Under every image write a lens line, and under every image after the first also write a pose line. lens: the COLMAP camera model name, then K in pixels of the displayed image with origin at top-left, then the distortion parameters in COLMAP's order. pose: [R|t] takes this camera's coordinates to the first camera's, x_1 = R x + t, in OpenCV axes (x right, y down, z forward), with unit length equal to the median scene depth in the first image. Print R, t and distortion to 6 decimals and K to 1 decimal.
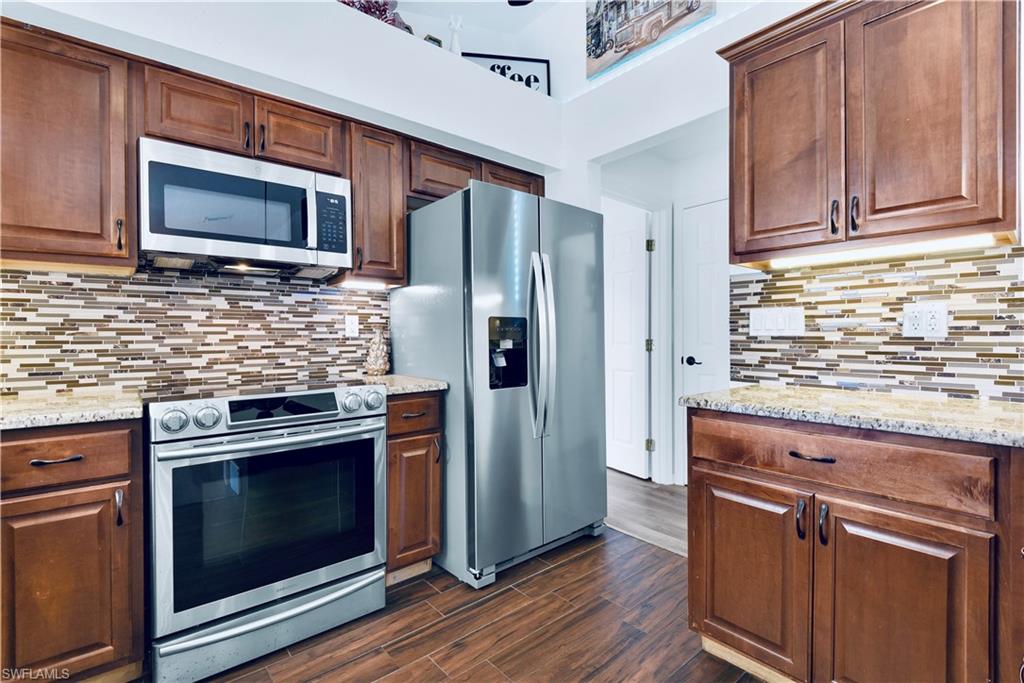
lens RADIAL K [[463.9, 0, 512.0], [0, 463.9, 341.5], [0, 0, 1]] dist [0.000448, 0.000036]
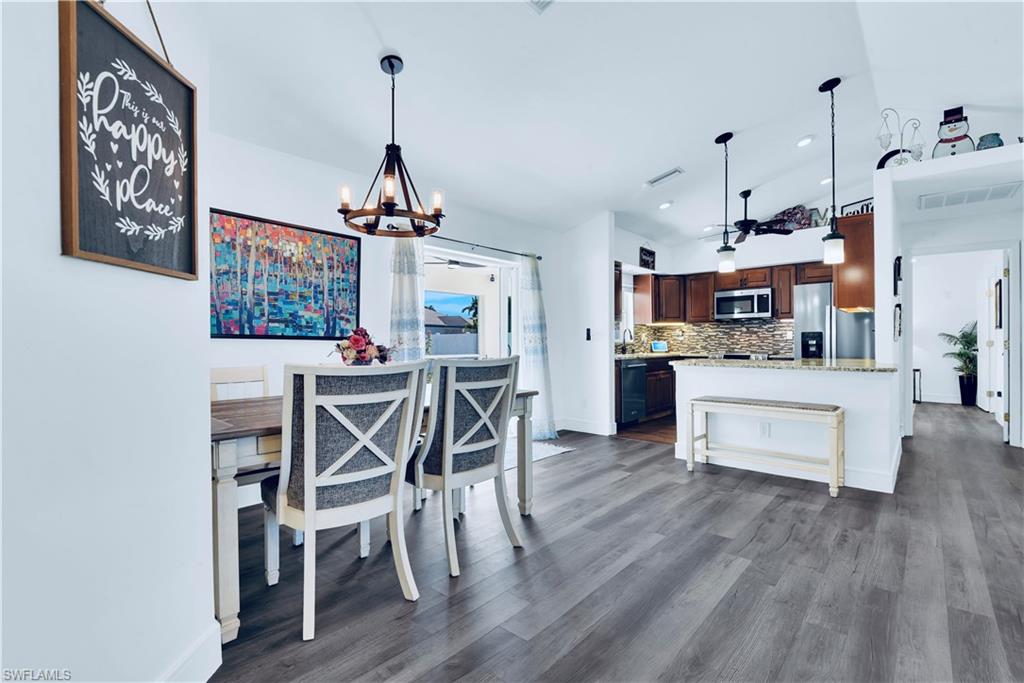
lens RADIAL K [[463.9, 0, 512.0], [0, 463.9, 341.5], [0, 0, 1]] dist [0.000448, 0.000036]
pose [[0.133607, 0.007259, -0.991008, 2.462343], [-0.006287, 0.999959, 0.006477, -0.006134], [0.991015, 0.005365, 0.133647, -1.092890]]
